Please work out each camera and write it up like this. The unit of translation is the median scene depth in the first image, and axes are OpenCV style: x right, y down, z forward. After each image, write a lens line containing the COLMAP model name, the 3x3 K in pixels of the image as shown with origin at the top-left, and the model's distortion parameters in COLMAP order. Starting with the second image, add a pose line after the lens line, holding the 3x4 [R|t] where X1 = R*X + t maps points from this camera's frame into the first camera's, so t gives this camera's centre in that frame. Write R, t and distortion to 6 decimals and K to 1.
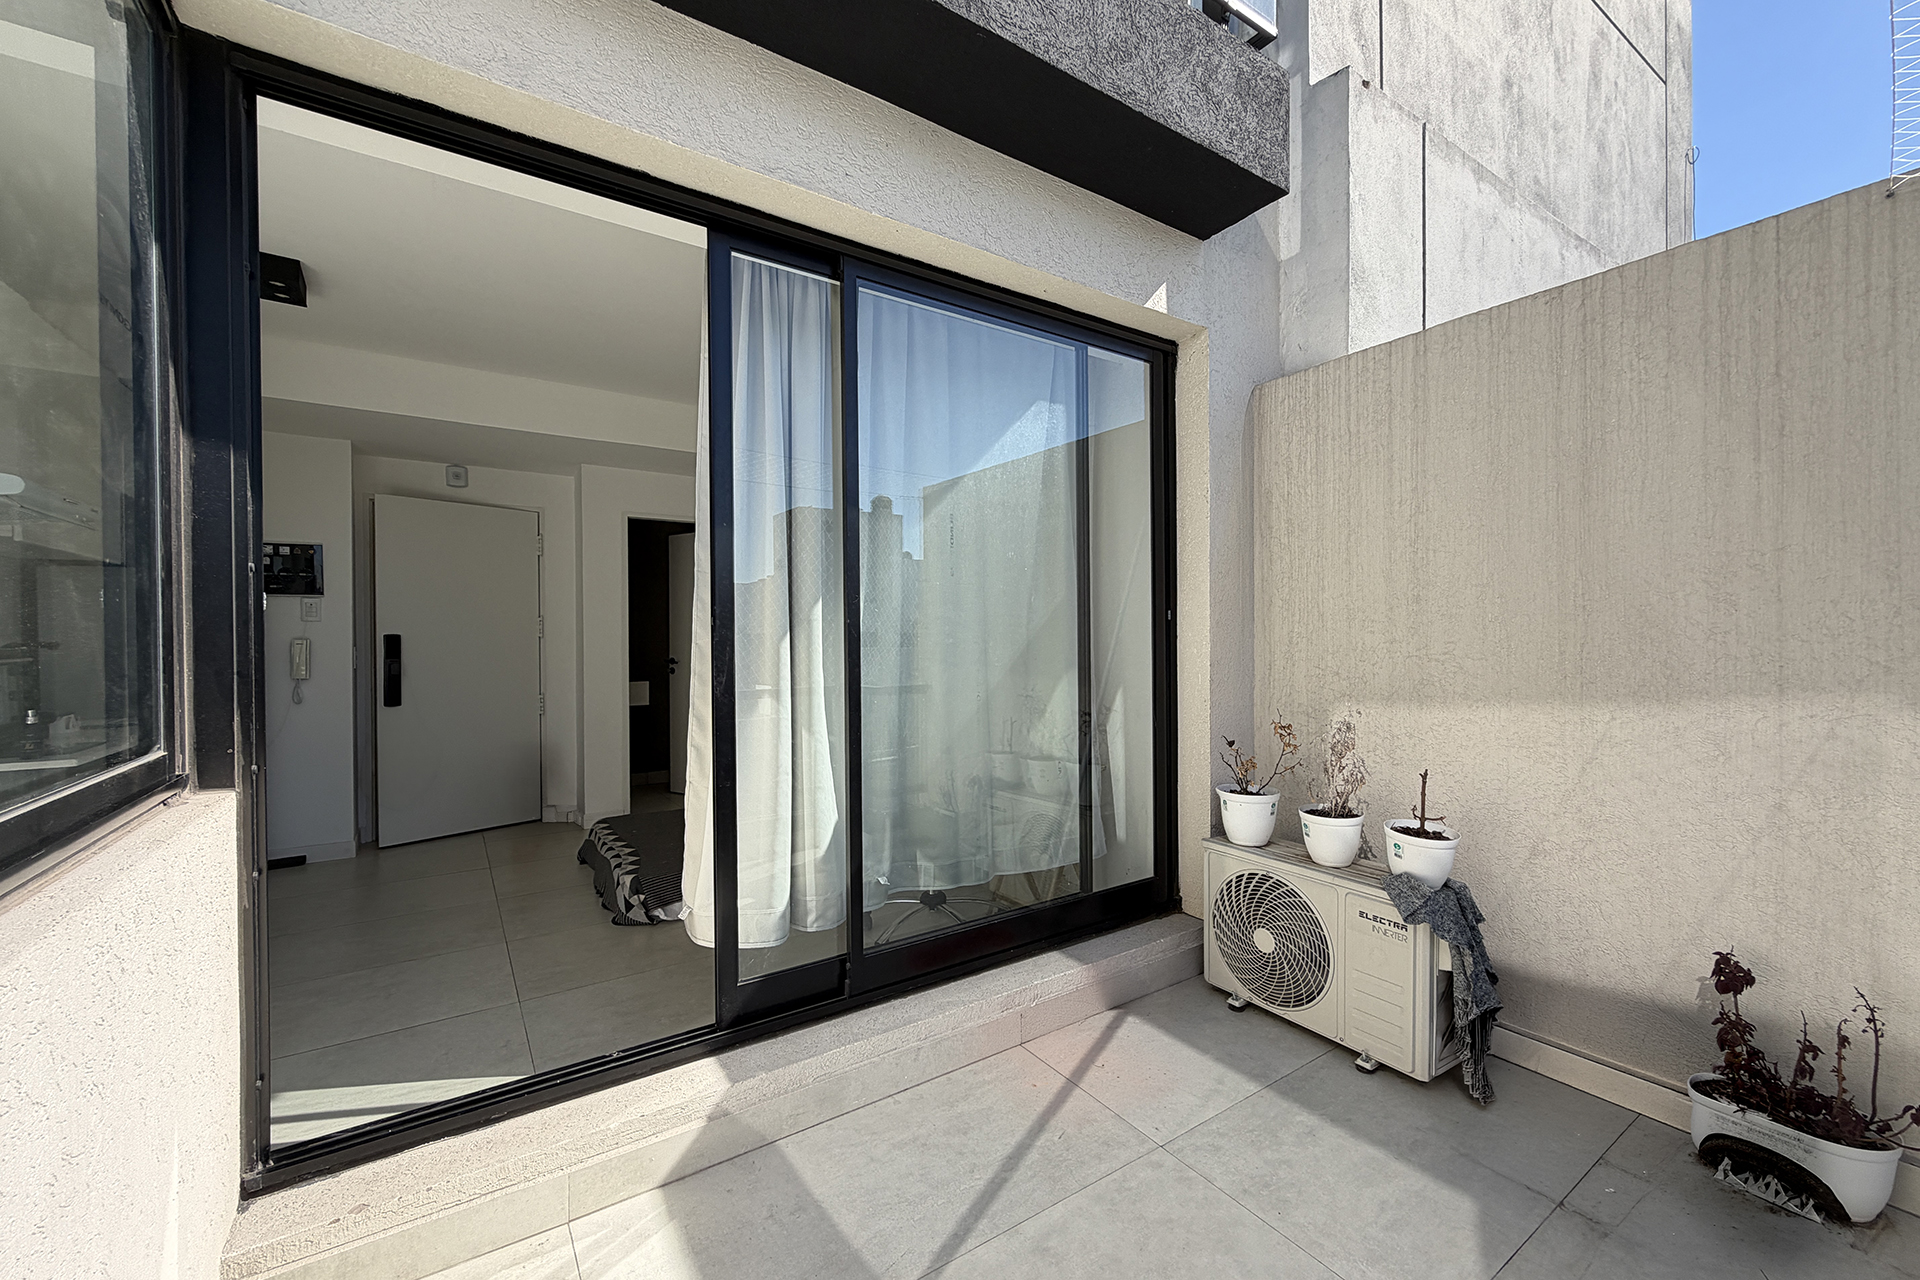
lens RADIAL K [[764.4, 0, 961.8], [0, 764.4, 632.9], [0, 0, 1]] dist [-0.001300, -0.000418]
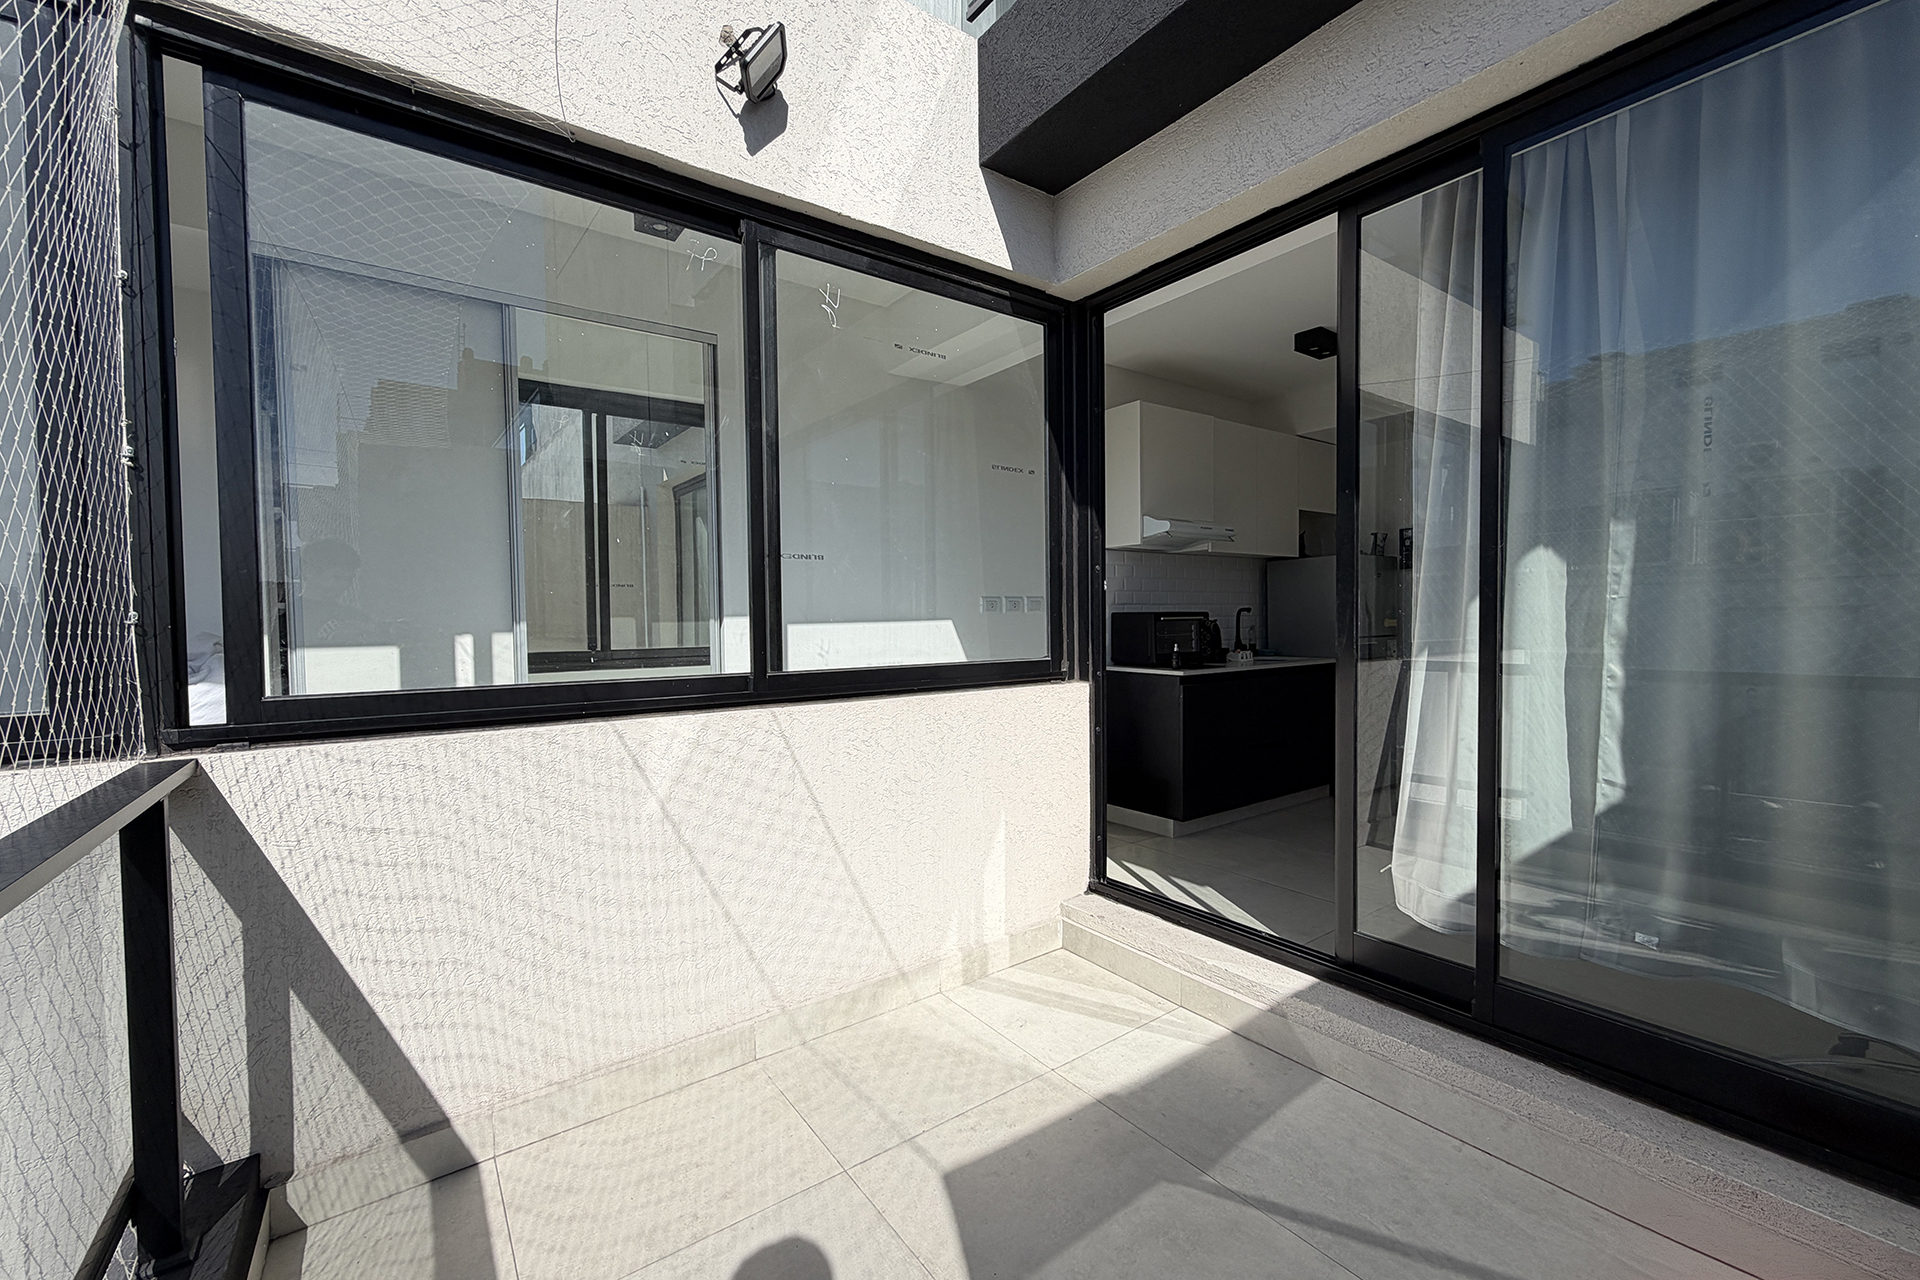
lens RADIAL K [[764.4, 0, 962.2], [0, 764.4, 644.1], [0, 0, 1]] dist [-0.001300, -0.000418]
pose [[0.044897, 0.035657, -0.998355, 0.788656], [0.008034, 0.999318, 0.036053, 0.026610], [0.998959, -0.009639, 0.044580, 0.468720]]
